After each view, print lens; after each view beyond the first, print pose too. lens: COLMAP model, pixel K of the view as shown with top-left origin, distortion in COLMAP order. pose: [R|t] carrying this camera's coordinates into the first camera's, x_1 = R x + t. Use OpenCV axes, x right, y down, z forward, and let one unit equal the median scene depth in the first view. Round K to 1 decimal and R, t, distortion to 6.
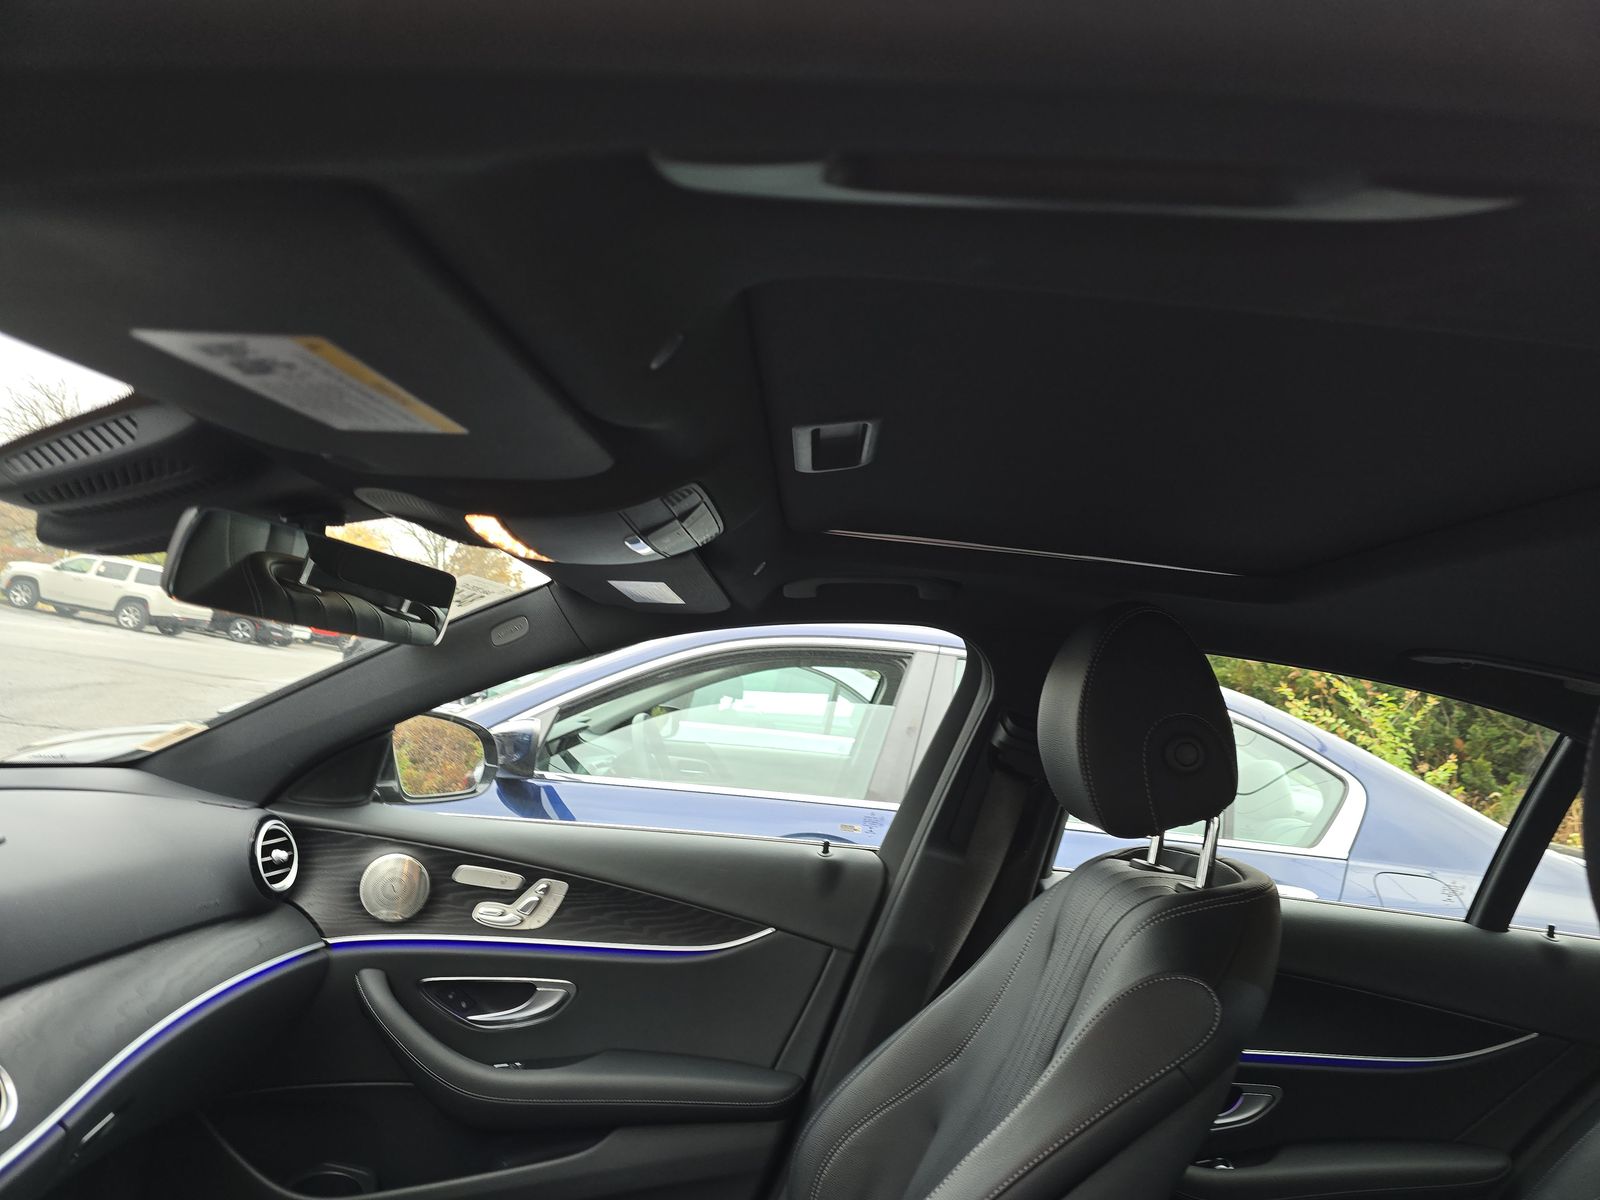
lens RADIAL K [[1077.6, 0, 809.6], [0, 1077.6, 603.4], [0, 0, 1]] dist [0.067924, -0.069283]
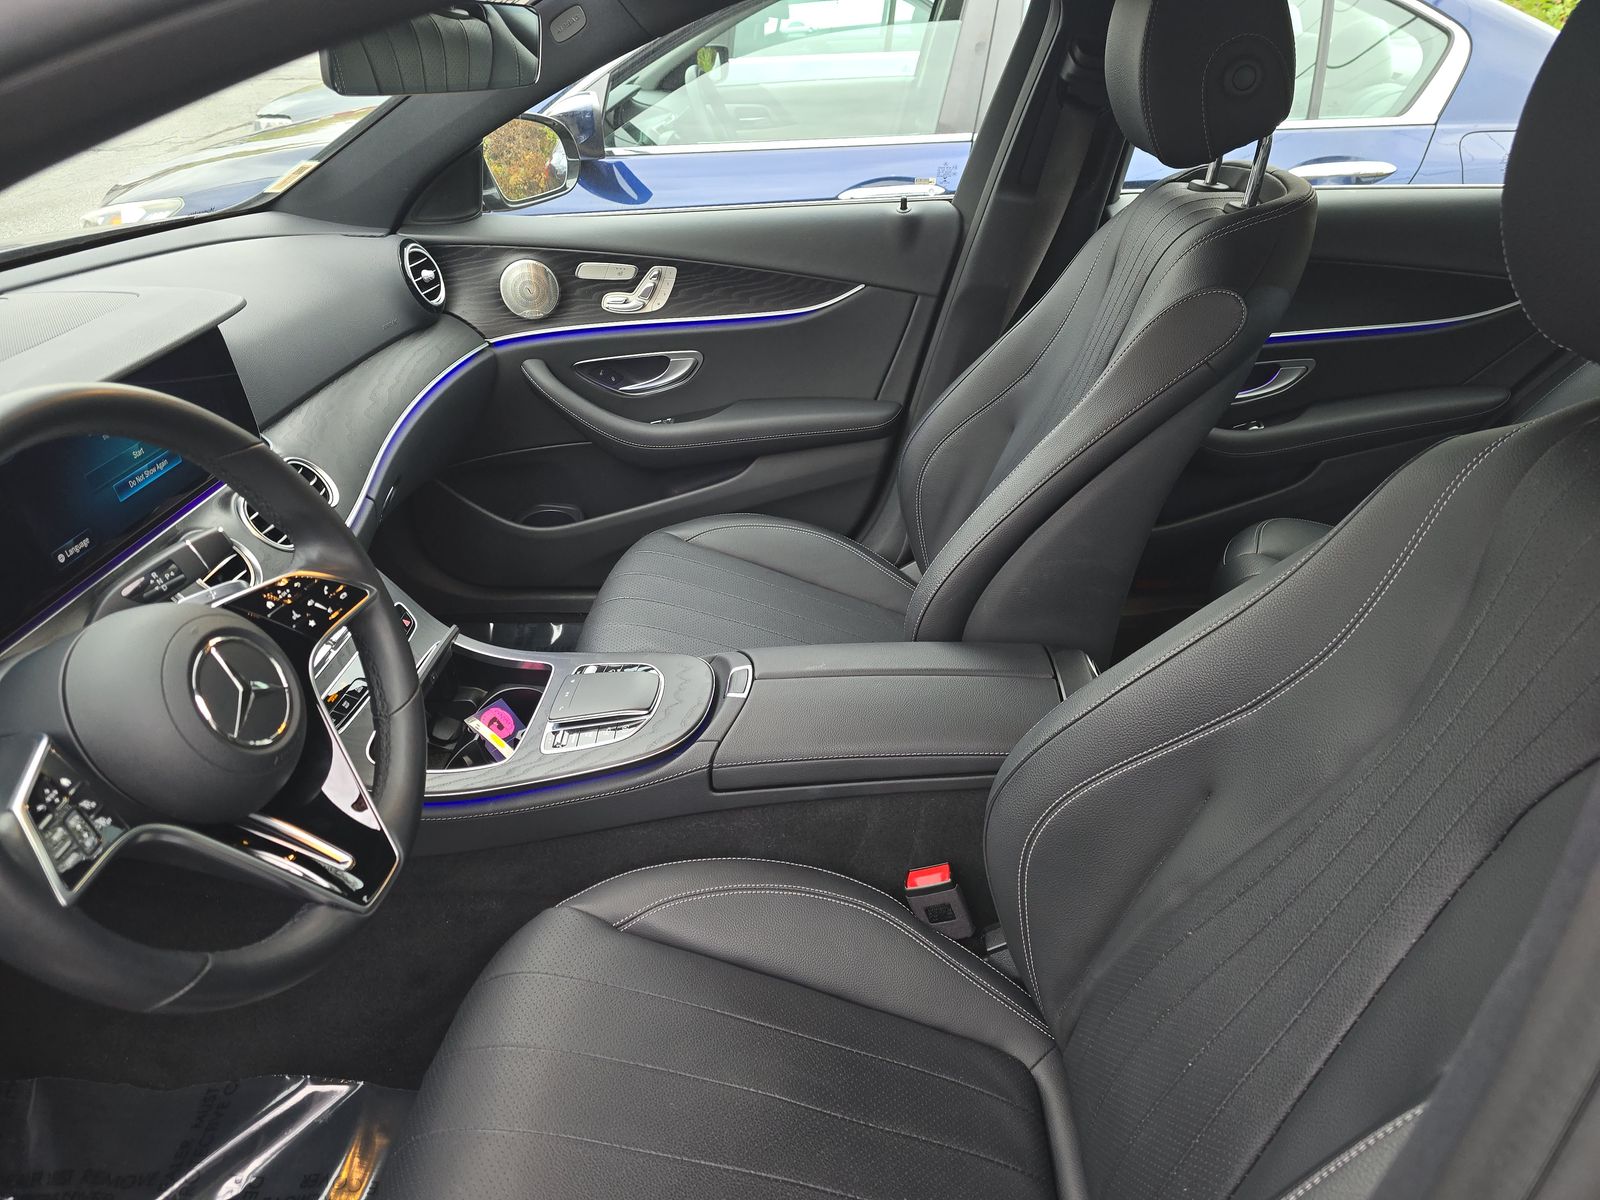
lens RADIAL K [[1077.6, 0, 809.6], [0, 1077.6, 603.4], [0, 0, 1]] dist [0.067924, -0.069283]
pose [[0.990108, -0.097785, -0.100619, -0.008048], [0.137422, 0.820541, 0.554822, -0.060851], [0.028309, -0.563161, 0.825862, -0.116503]]
